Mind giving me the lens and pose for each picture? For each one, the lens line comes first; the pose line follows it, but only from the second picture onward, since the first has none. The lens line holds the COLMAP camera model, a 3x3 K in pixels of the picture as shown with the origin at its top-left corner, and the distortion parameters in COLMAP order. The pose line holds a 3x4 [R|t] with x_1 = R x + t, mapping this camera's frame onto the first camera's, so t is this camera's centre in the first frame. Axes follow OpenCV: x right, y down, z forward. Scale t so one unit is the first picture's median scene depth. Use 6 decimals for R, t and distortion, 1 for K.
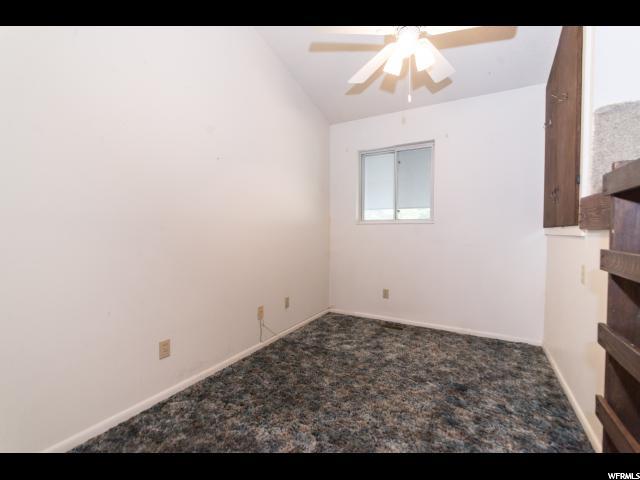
lens RADIAL K [[294.1, 0, 320.0], [0, 294.1, 240.0], [0, 0, 1]] dist [0.000020, -0.000006]
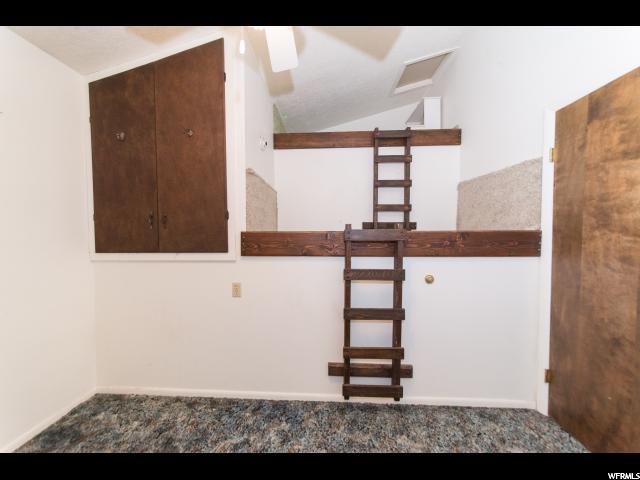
lens RADIAL K [[220.7, 0, 320.0], [0, 220.7, 240.0], [0, 0, 1]] dist [0.000532, 0.000083]
pose [[-0.443533, -0.027415, 0.895838, -0.099342], [0.036533, 0.998148, 0.048634, -0.100608], [-0.895513, 0.054298, -0.441711, 0.810776]]
